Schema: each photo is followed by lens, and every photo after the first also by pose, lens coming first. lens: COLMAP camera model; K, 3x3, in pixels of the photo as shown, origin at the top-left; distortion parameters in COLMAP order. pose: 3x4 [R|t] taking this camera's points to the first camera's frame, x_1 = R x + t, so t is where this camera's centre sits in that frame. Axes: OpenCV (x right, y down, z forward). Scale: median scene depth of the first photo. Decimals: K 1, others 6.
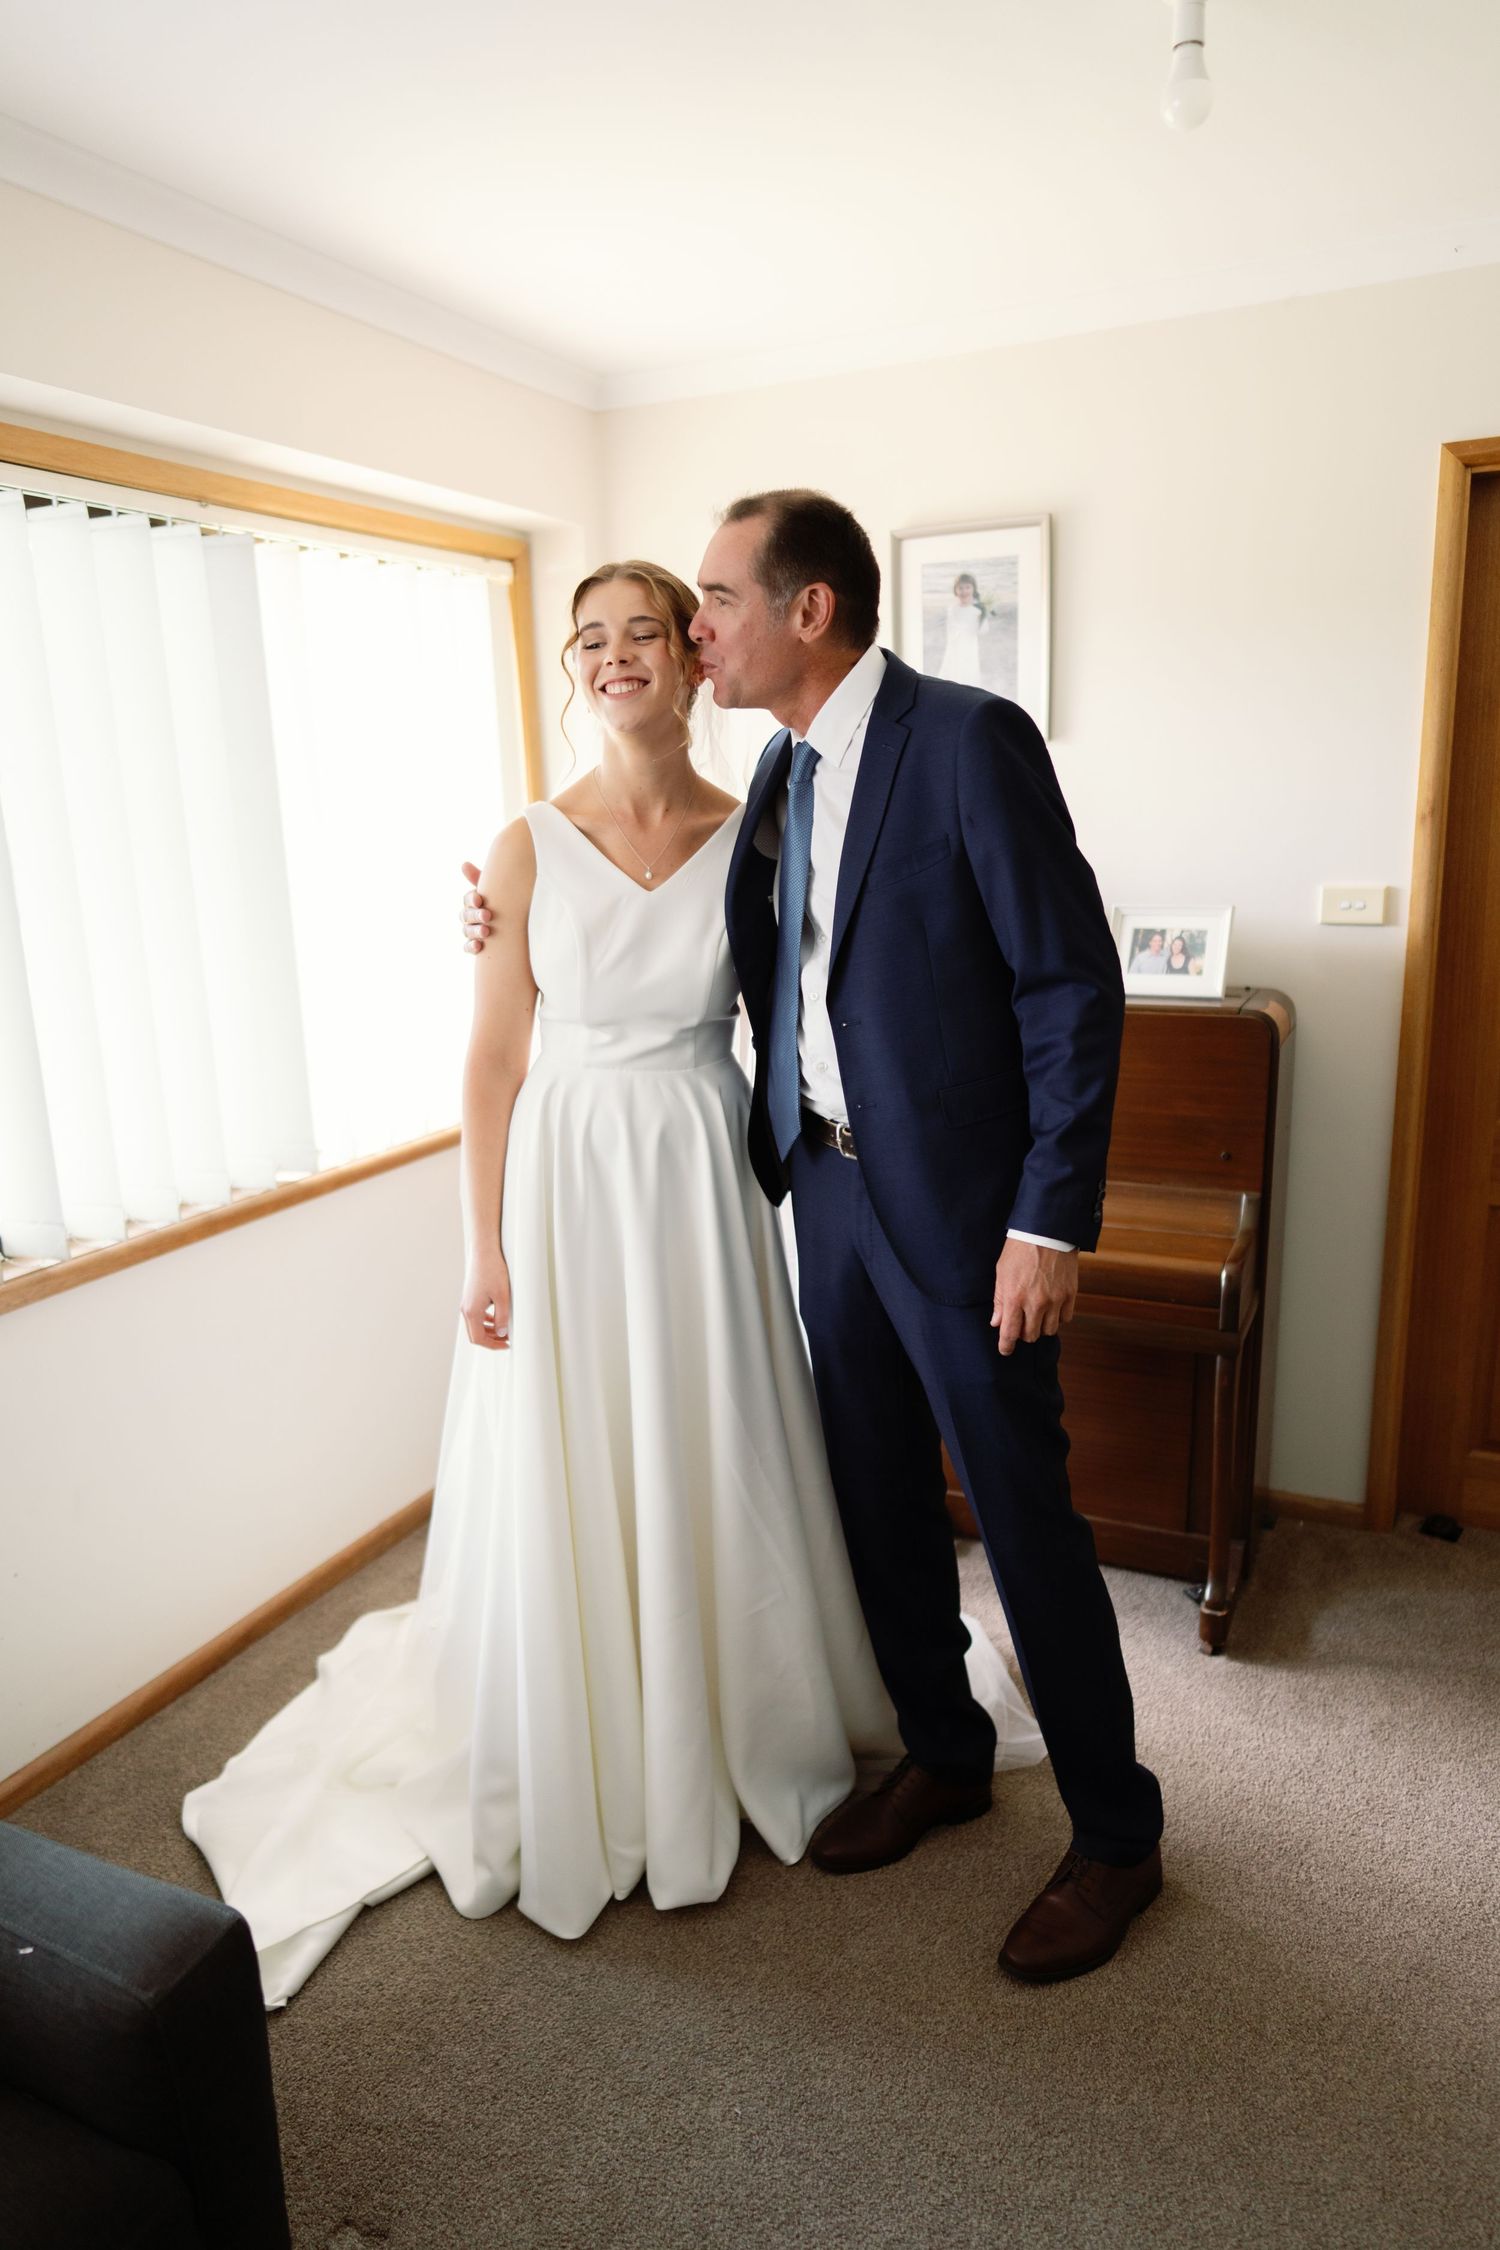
lens RADIAL K [[1504.0, 0, 739.2], [0, 1504.0, 1133.2], [0, 0, 1]] dist [0.000513, 0.004971]
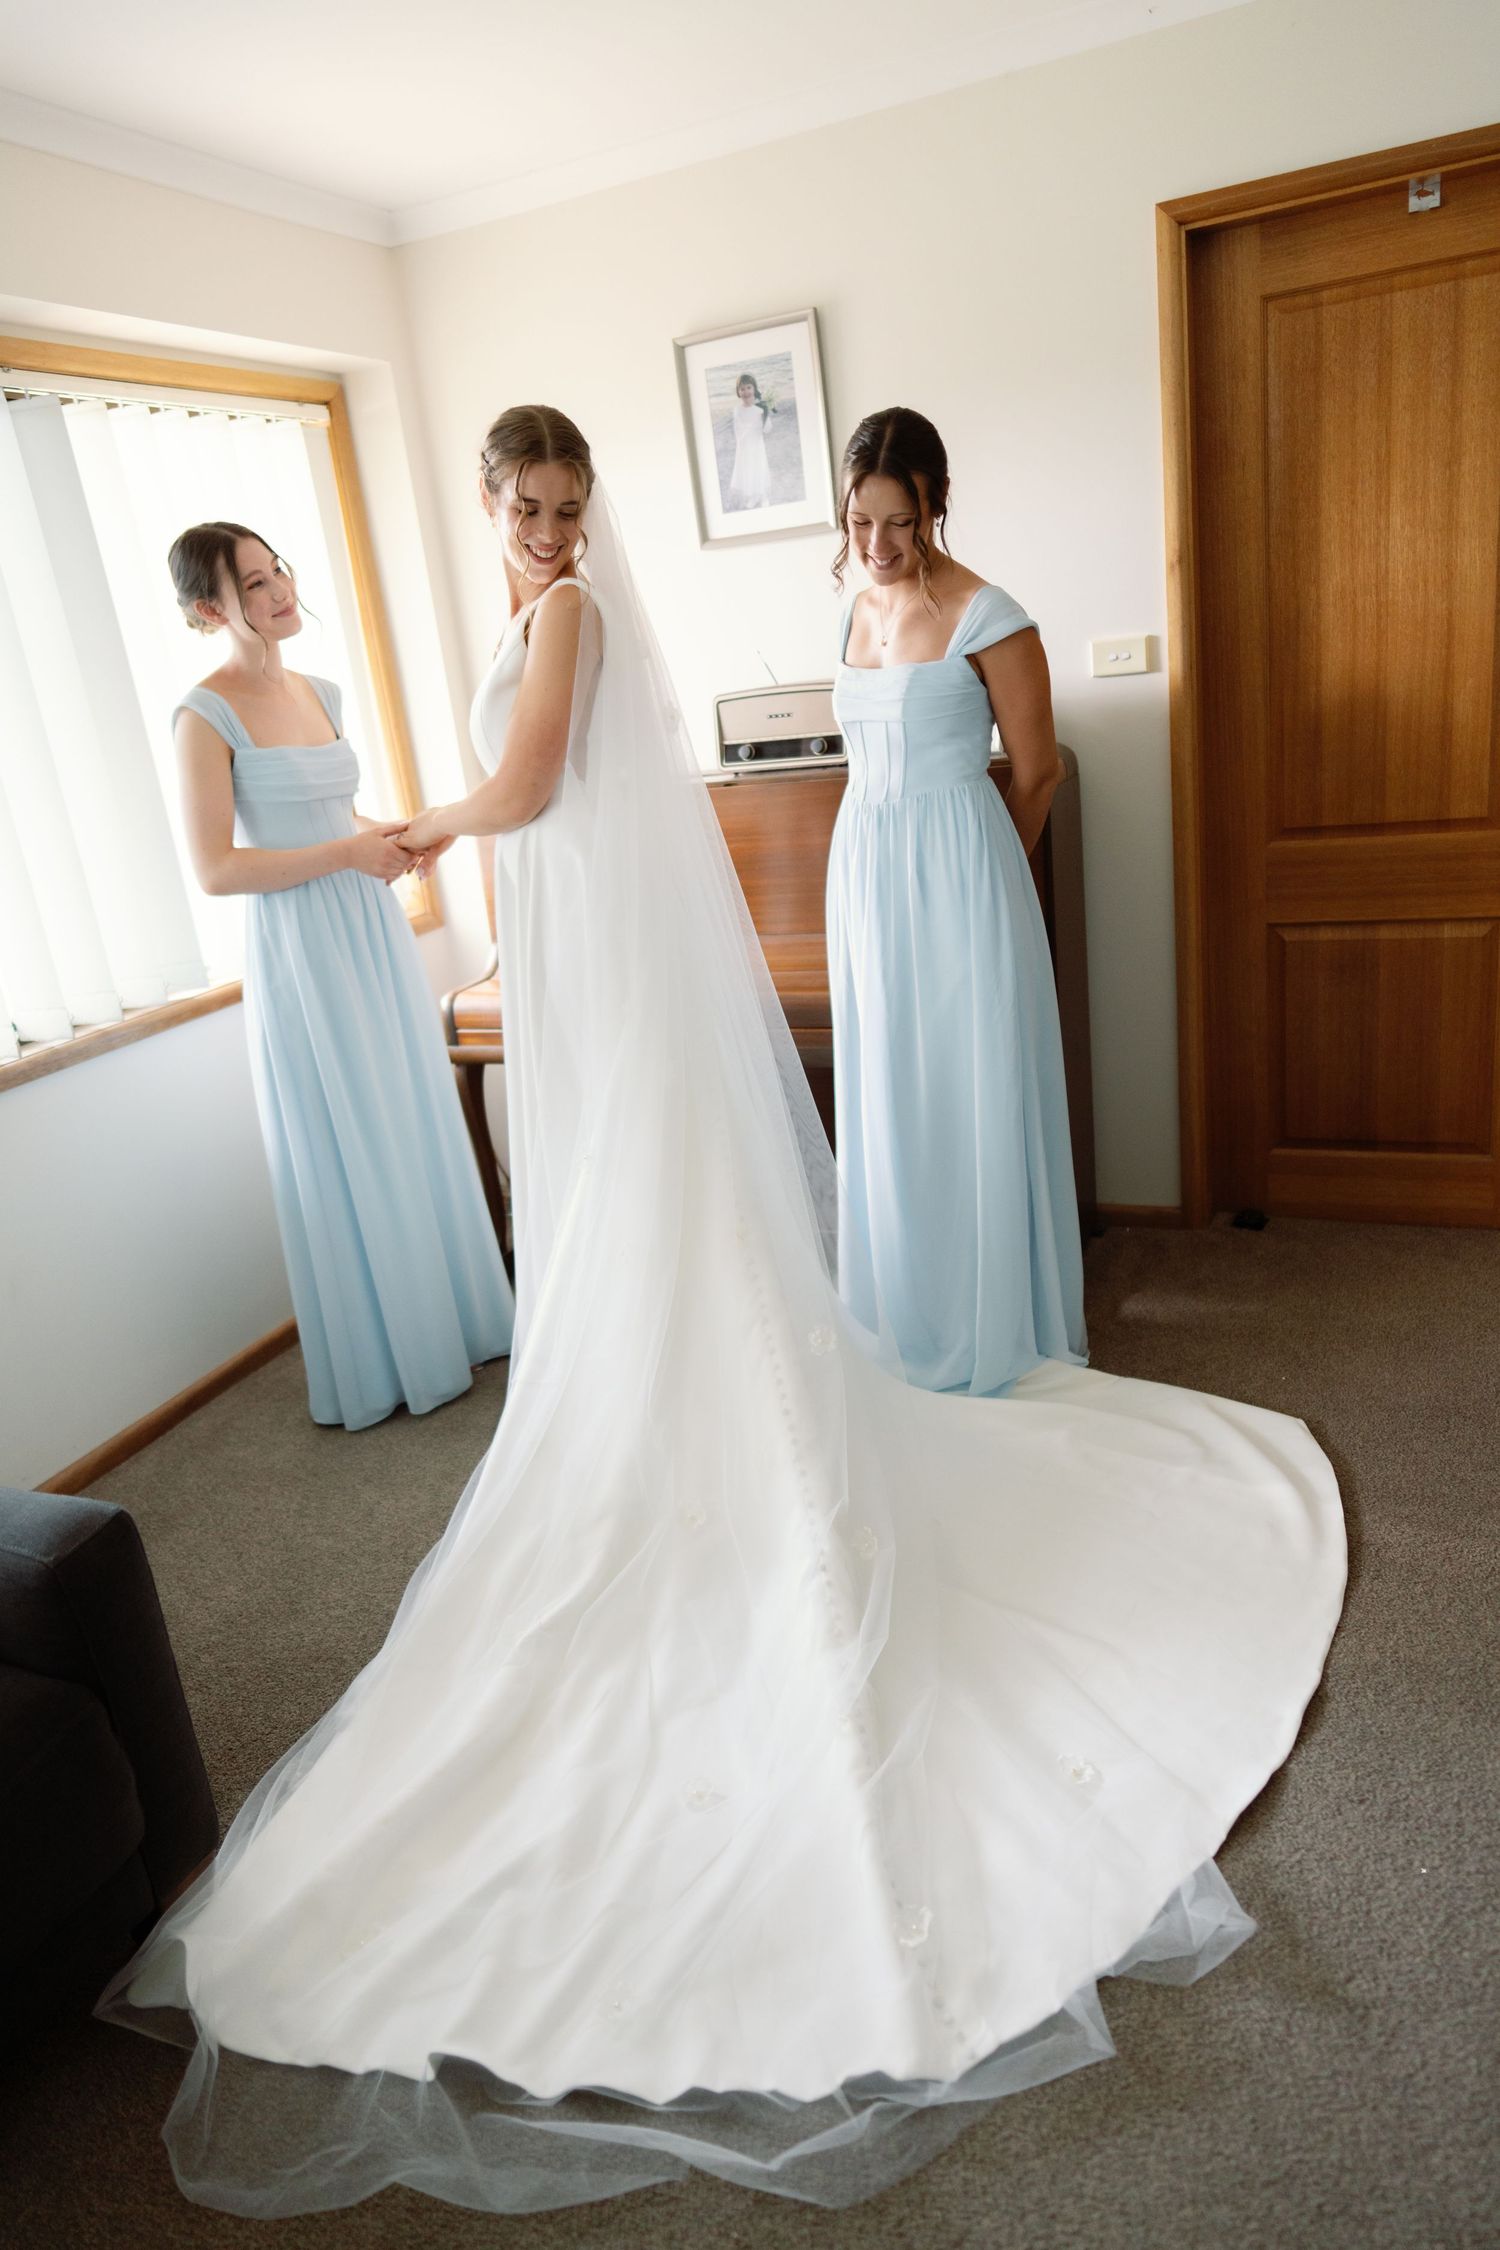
lens RADIAL K [[1504.0, 0, 739.2], [0, 1504.0, 1133.2], [0, 0, 1]] dist [0.000513, 0.004971]
pose [[0.995580, -0.093911, 0.001465, 0.102420], [0.093395, 0.991519, 0.090371, 0.067954], [-0.009939, -0.089835, 0.995907, -0.114650]]
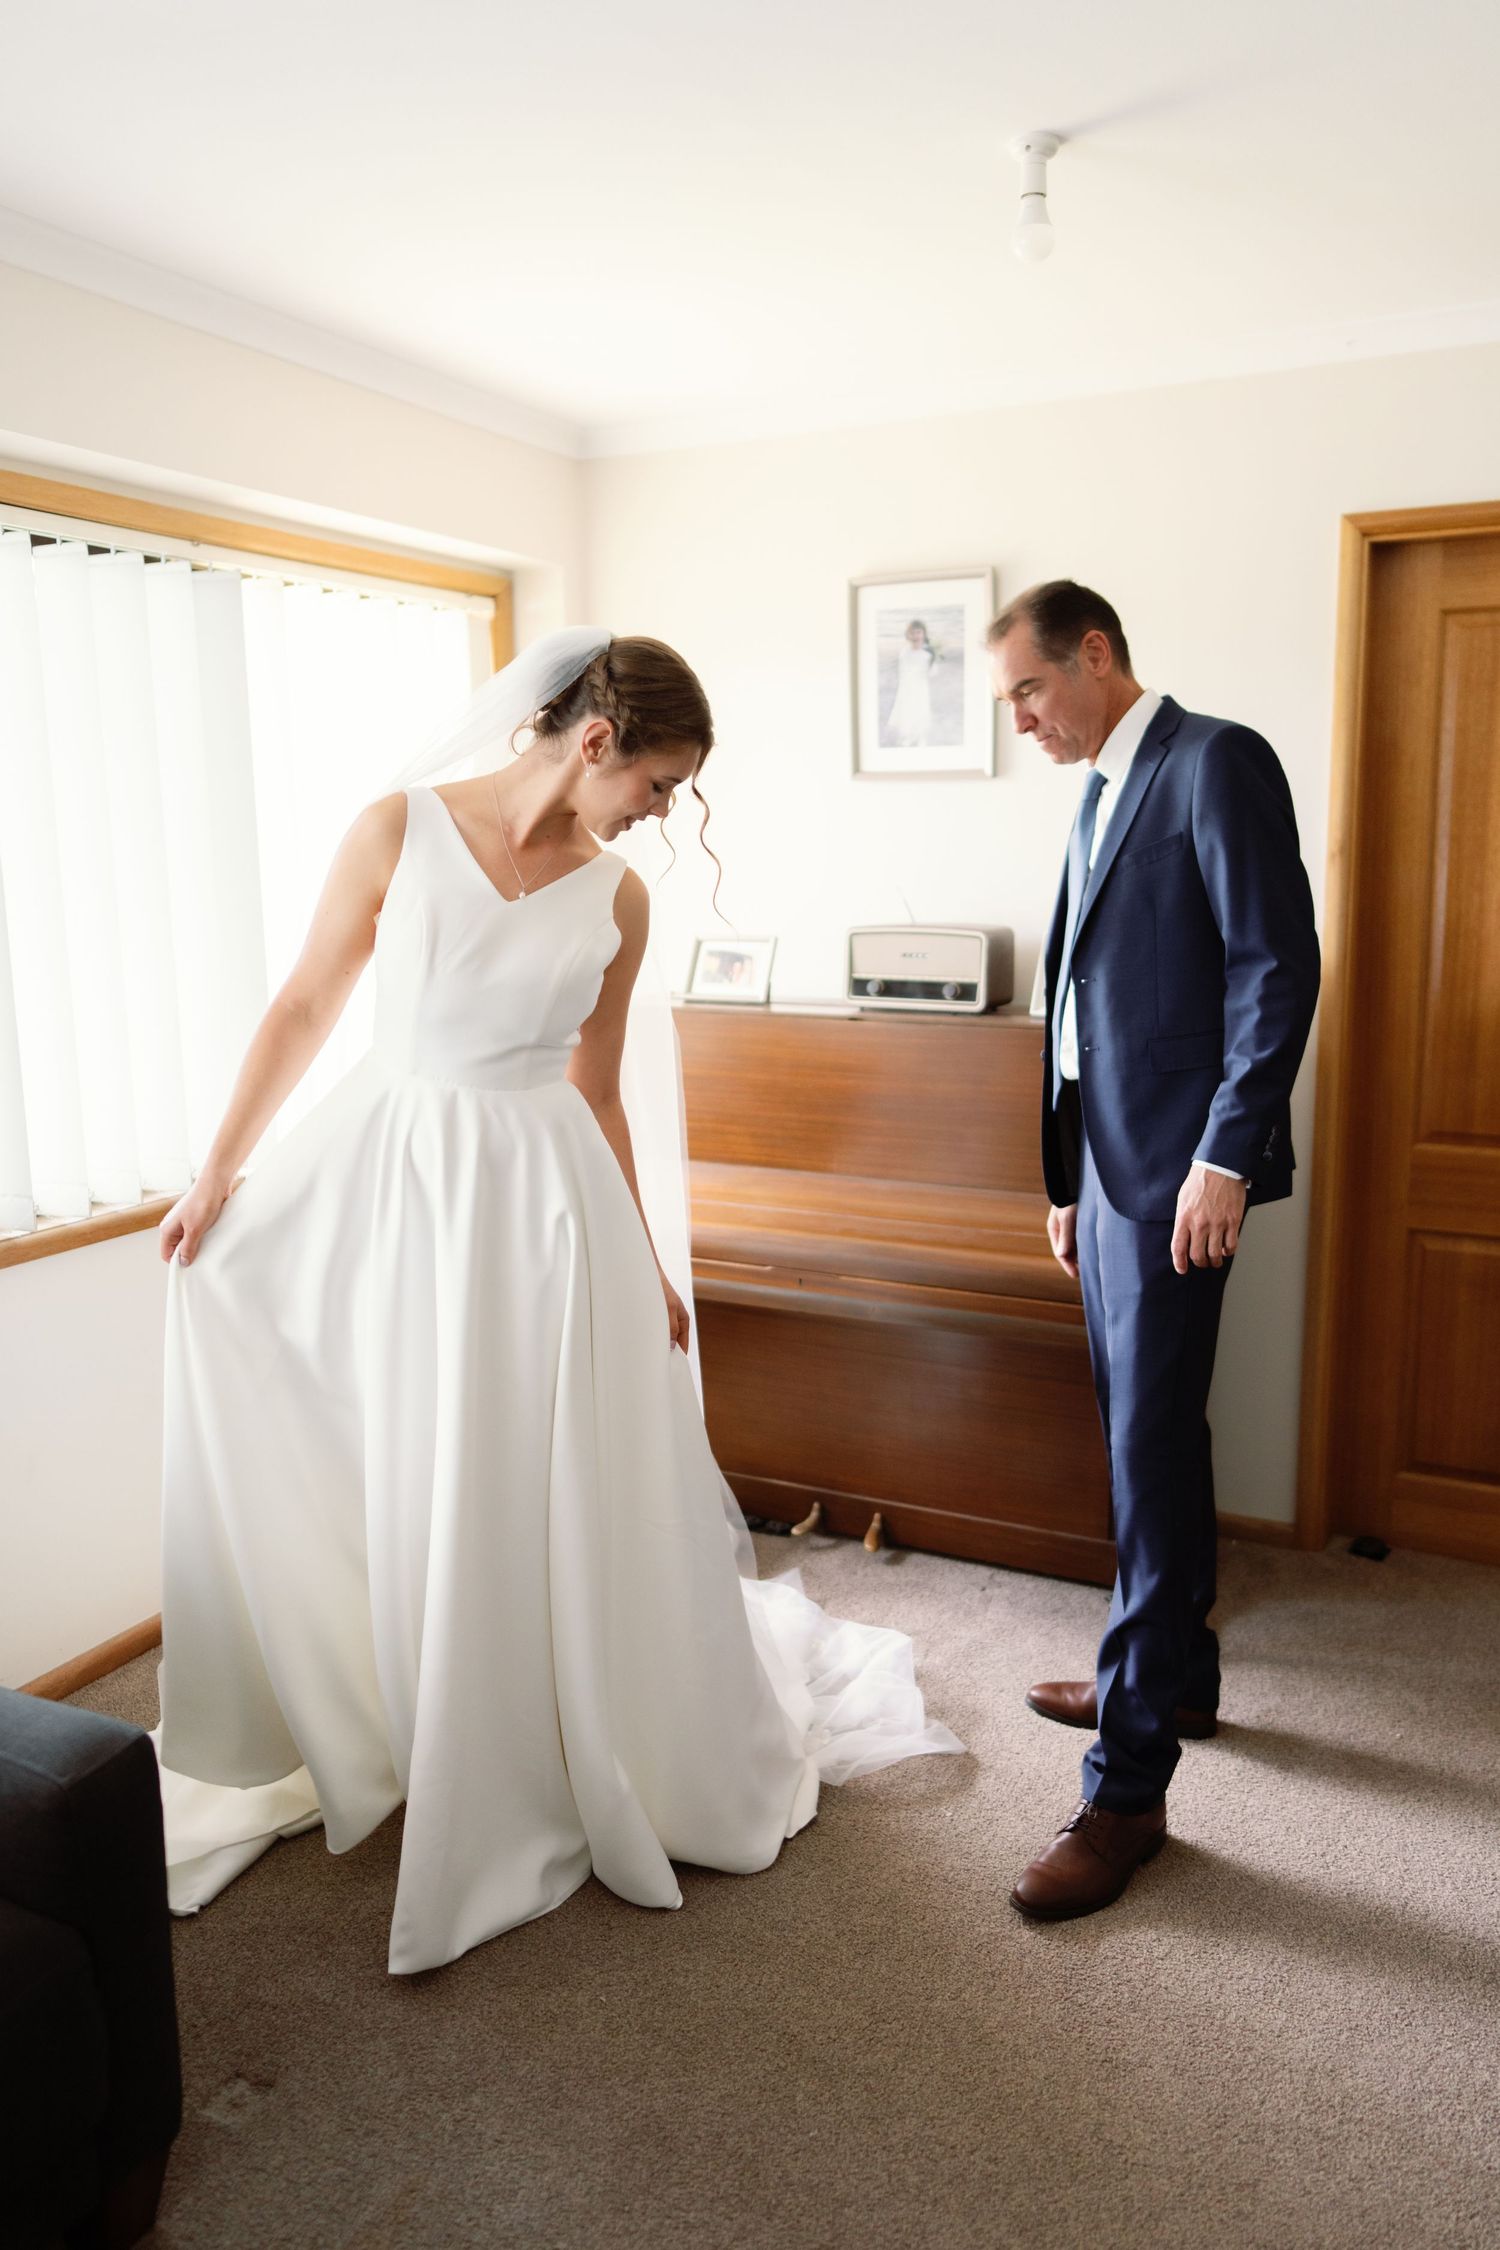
lens RADIAL K [[1670.2, 0, 791.4], [0, 1670.2, 1101.4], [0, 0, 1]] dist [-0.000737, 0.000742]
pose [[0.999725, 0.023345, -0.002221, 0.078980], [-0.023441, 0.997521, -0.066357, 0.049413], [0.000666, 0.066391, 0.997793, -0.161632]]
